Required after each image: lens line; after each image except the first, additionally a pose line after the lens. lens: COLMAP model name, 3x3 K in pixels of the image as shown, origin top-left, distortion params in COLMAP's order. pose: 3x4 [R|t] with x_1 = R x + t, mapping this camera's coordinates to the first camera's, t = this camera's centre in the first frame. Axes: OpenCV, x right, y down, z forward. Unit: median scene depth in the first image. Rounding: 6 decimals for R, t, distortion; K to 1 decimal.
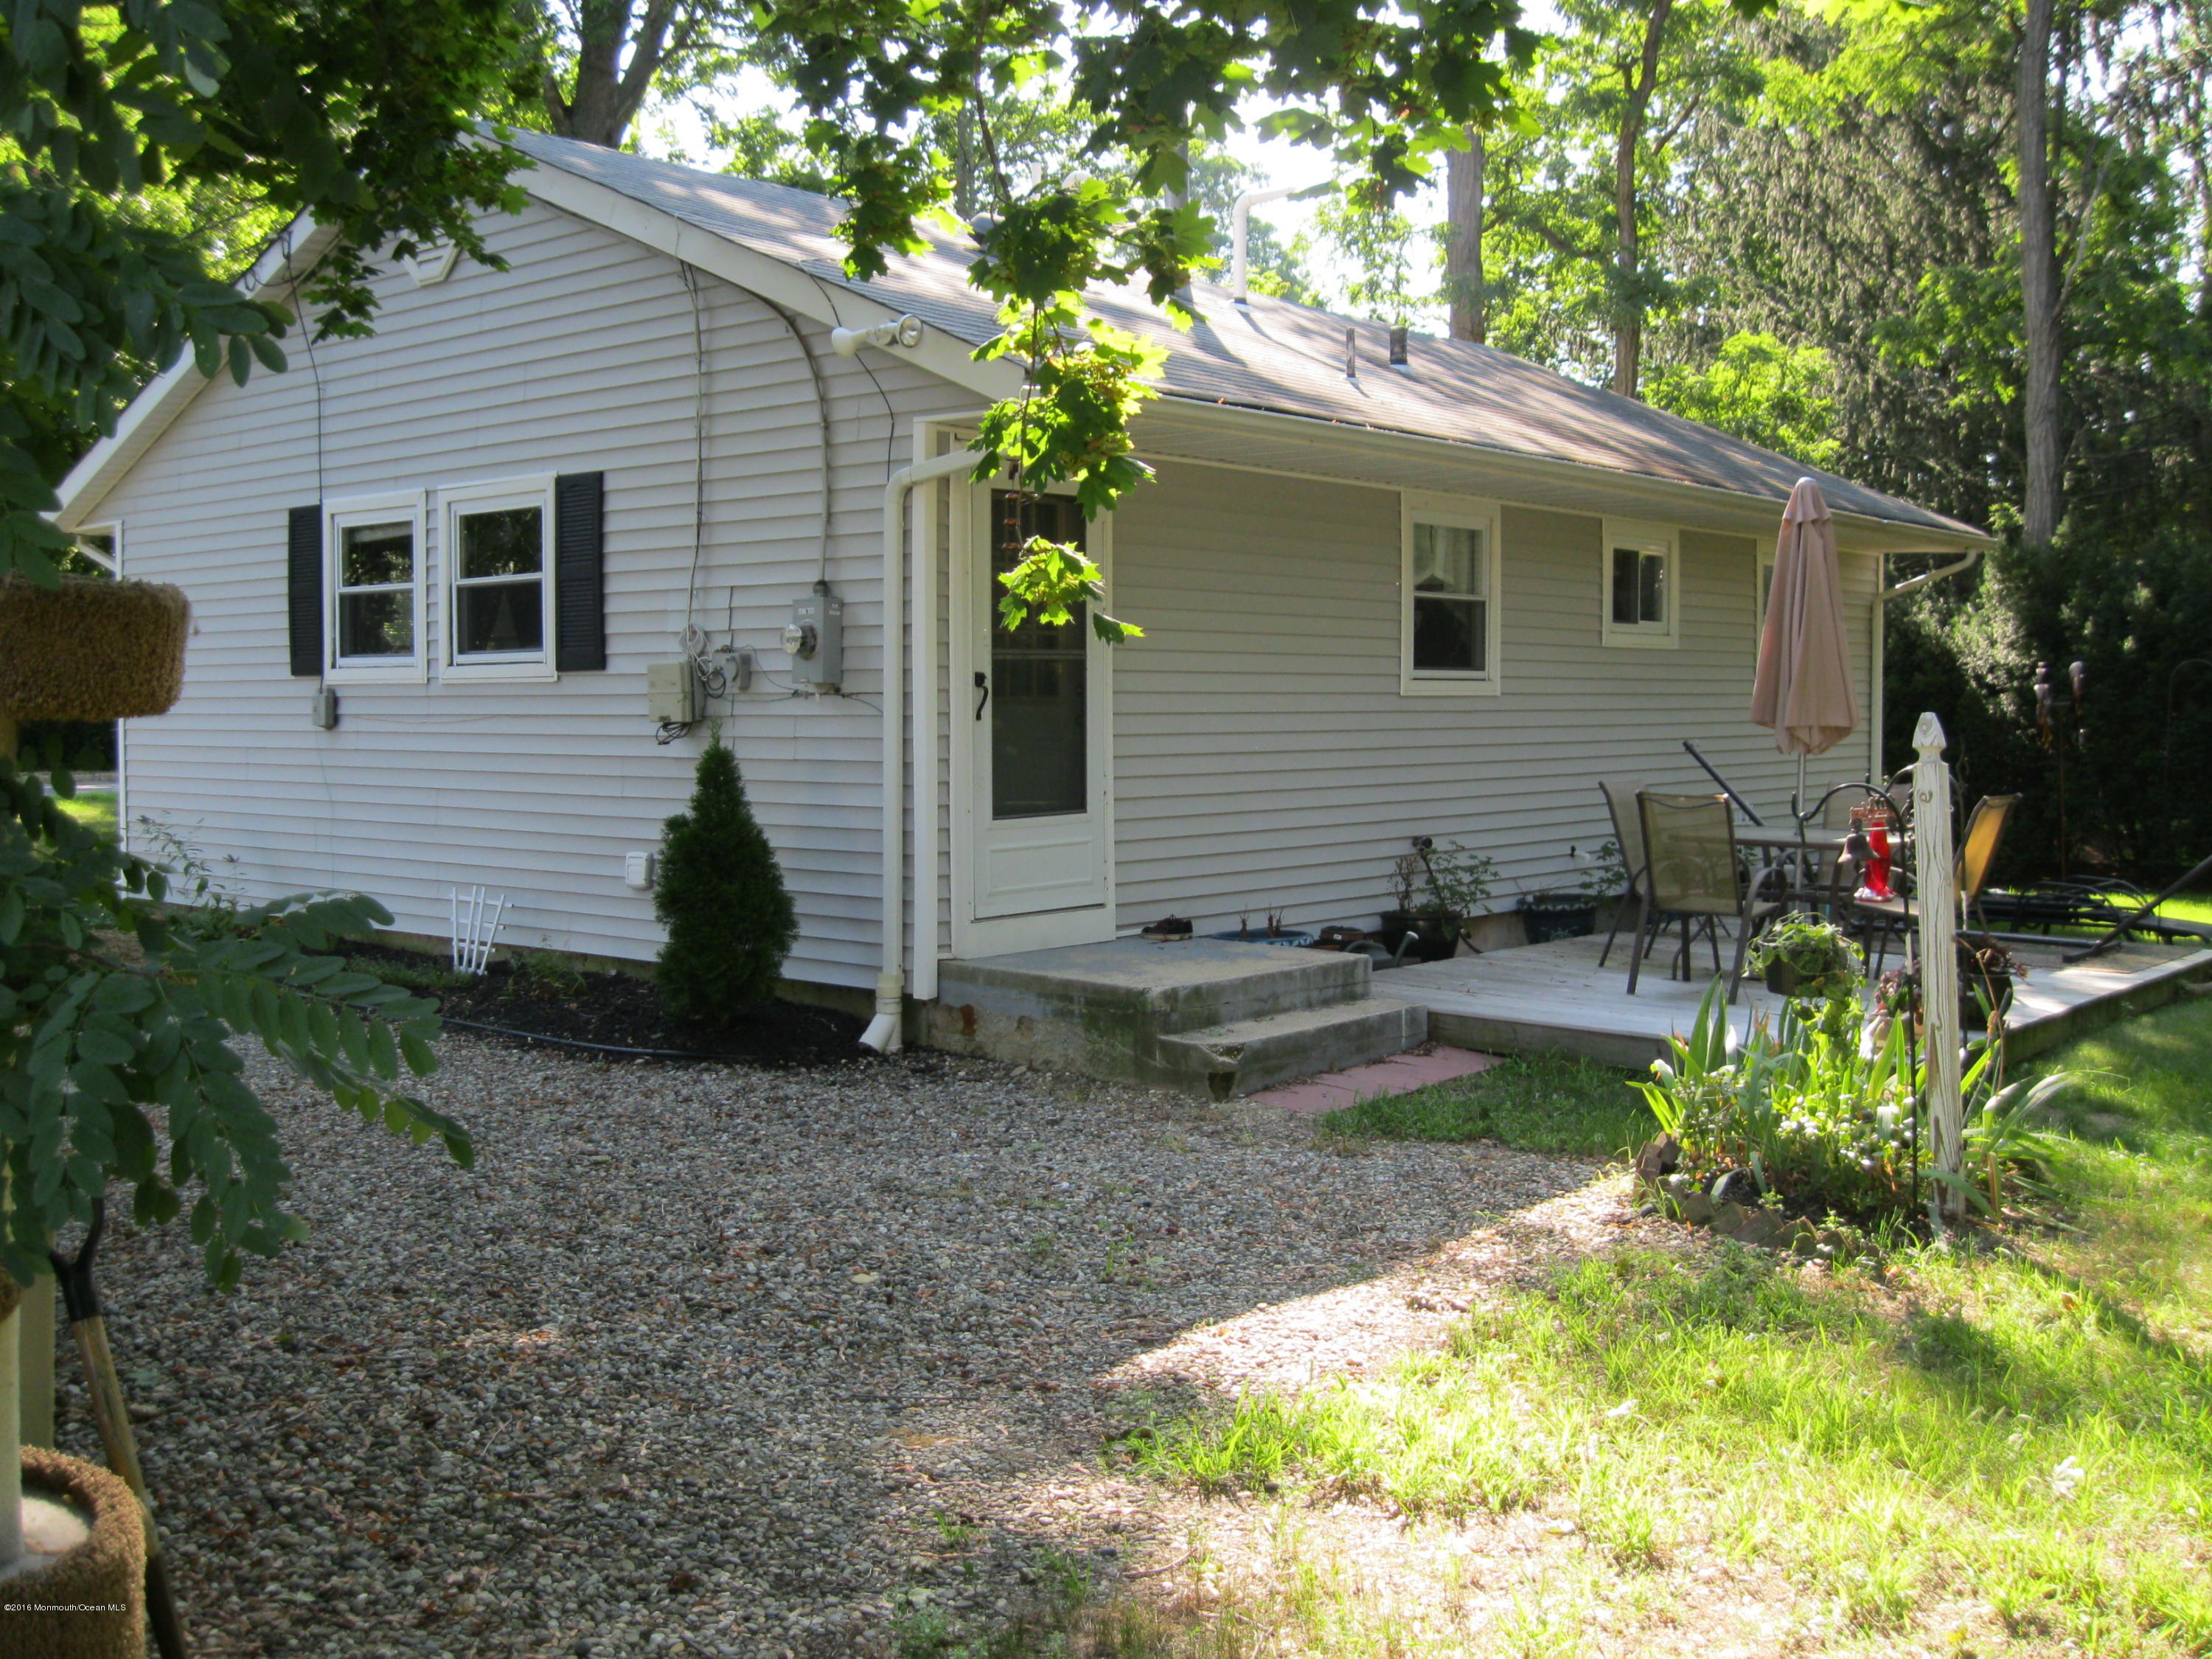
lens RADIAL K [[2224.3, 0, 1106.0], [0, 2224.3, 829.5], [0, 0, 1]] dist [-0.101873, 0.013119]
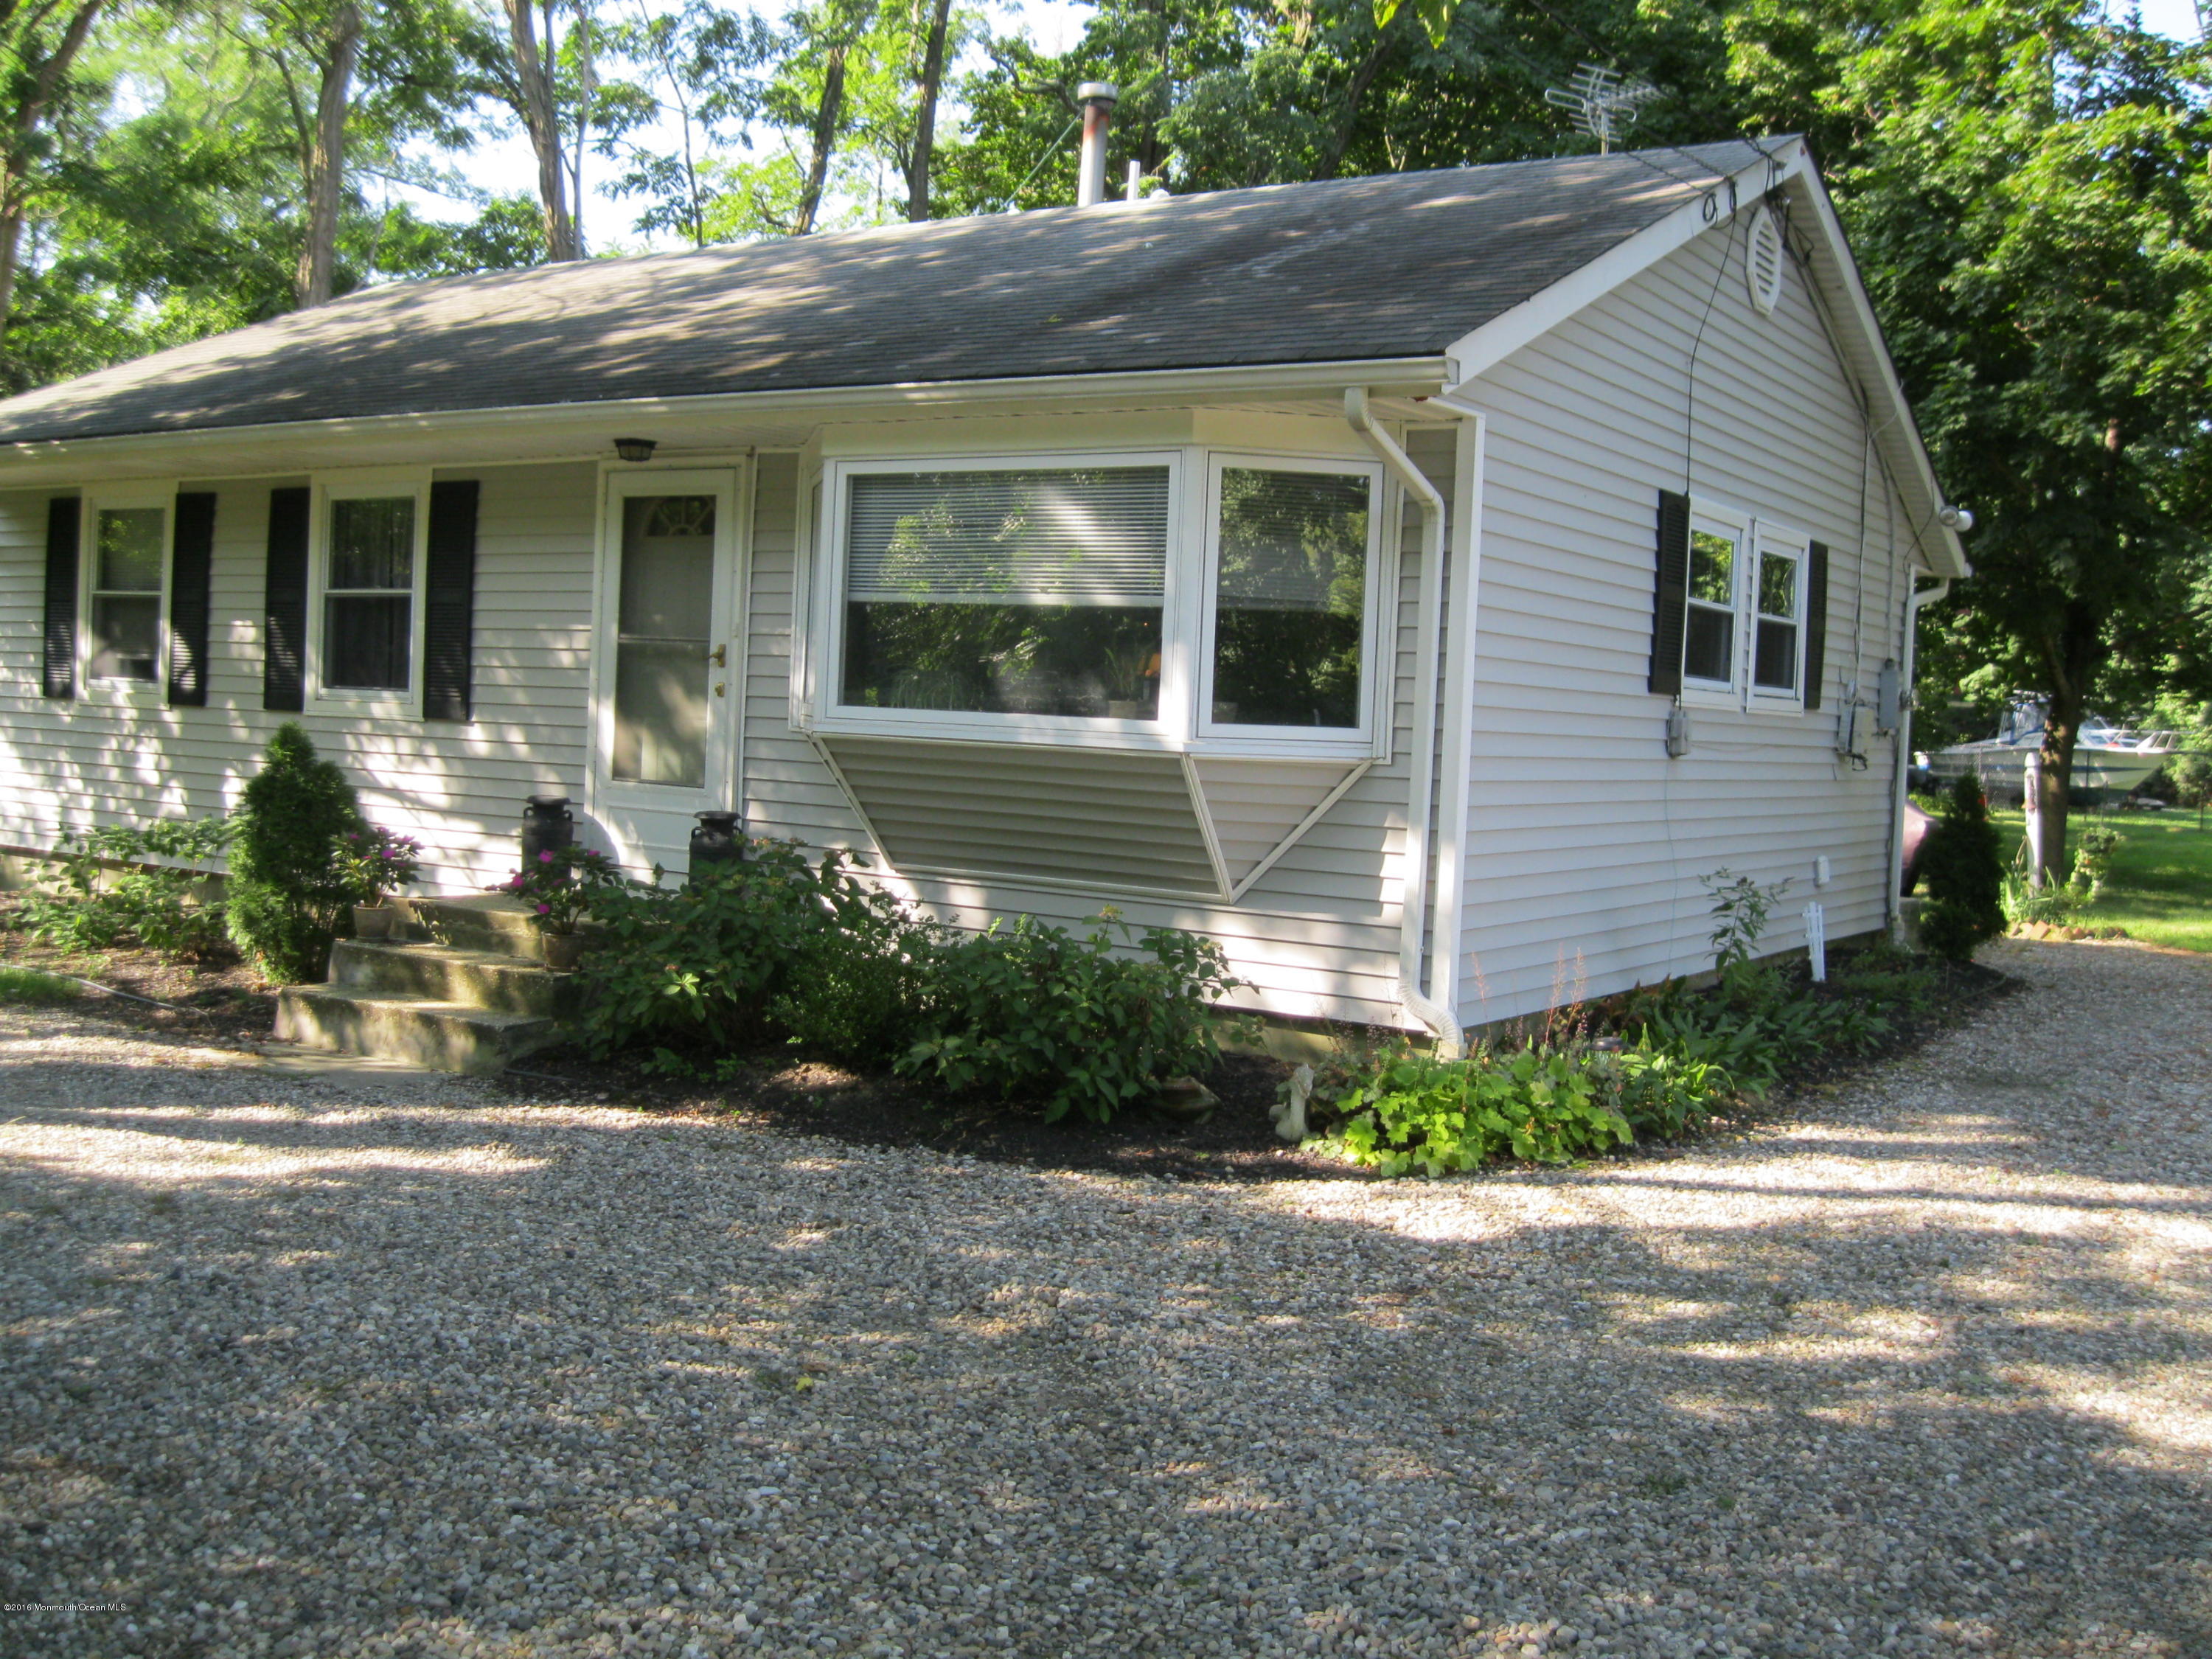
lens RADIAL K [[2224.3, 0, 1106.0], [0, 2224.3, 829.5], [0, 0, 1]] dist [-0.101873, 0.013119]
pose [[-0.114841, -0.059516, 0.991599, -1.331866], [0.010554, 0.998074, 0.061127, -0.081894], [-0.993328, 0.017485, -0.113992, 1.474602]]
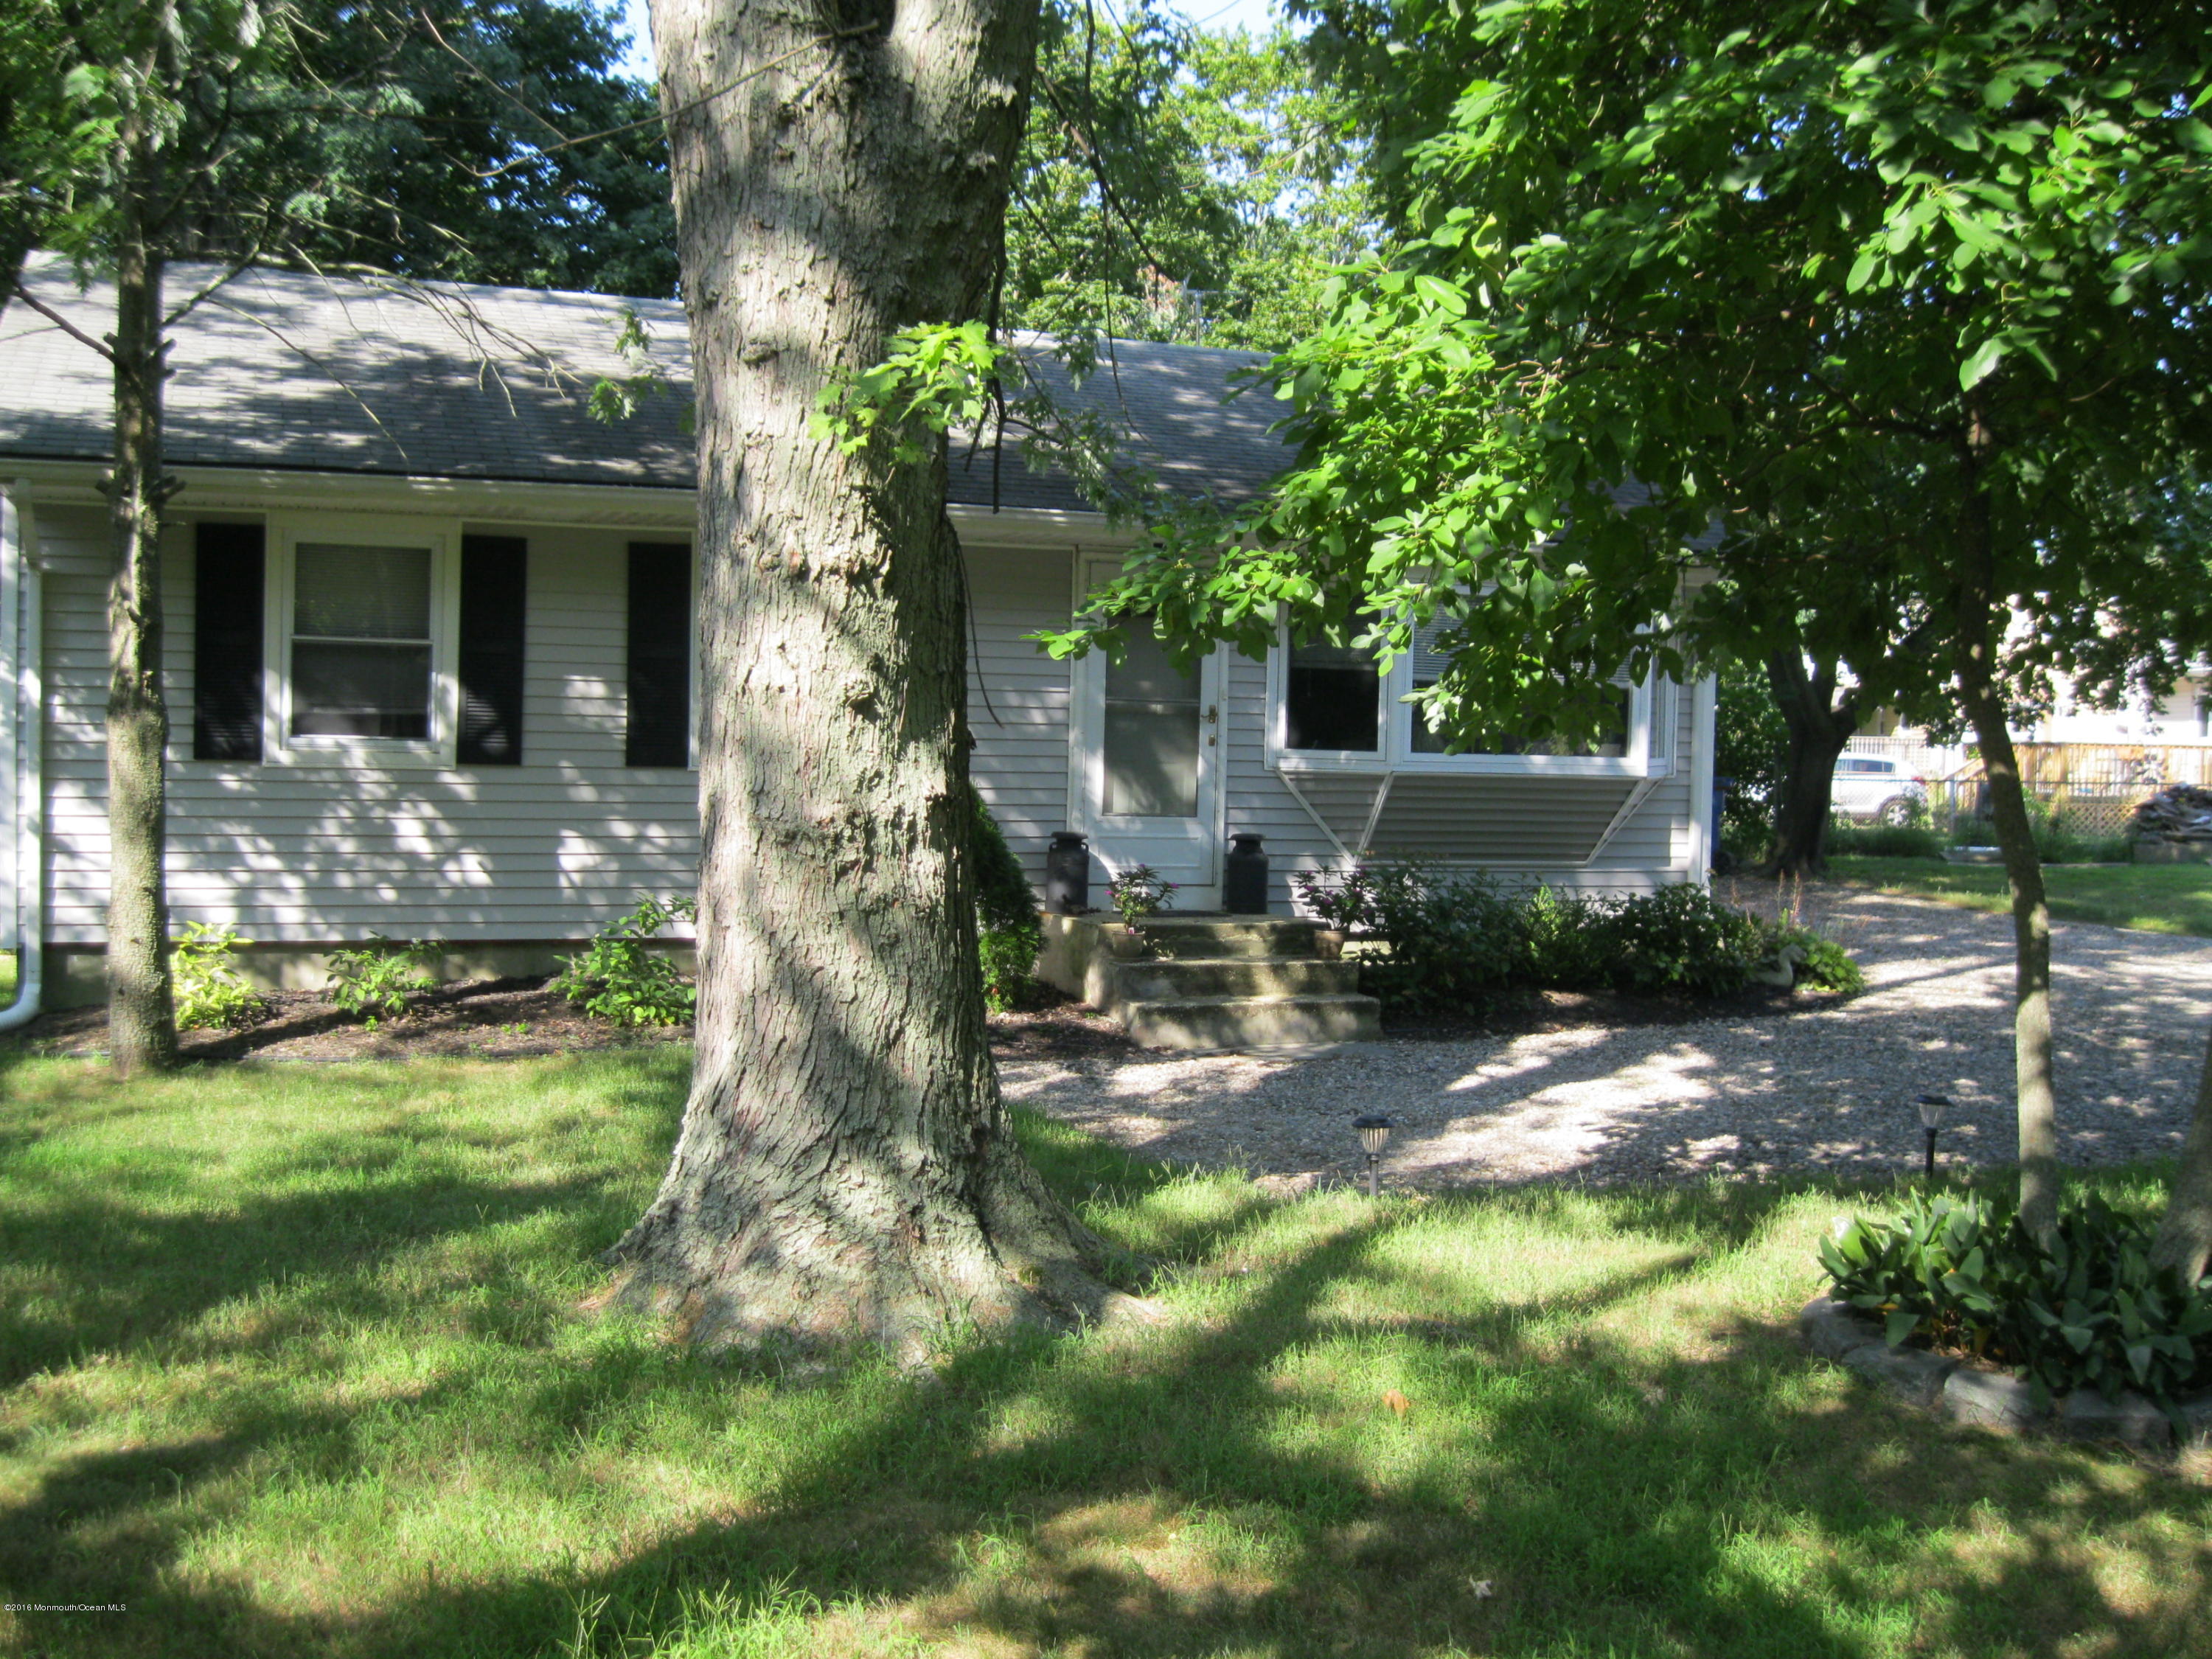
lens RADIAL K [[2224.3, 0, 1106.0], [0, 2224.3, 829.5], [0, 0, 1]] dist [-0.101873, 0.013119]
pose [[-0.878823, -0.038340, 0.475605, -0.897369], [0.004006, 0.996138, 0.087705, -0.144497], [-0.477131, 0.078983, -0.875276, 2.642709]]
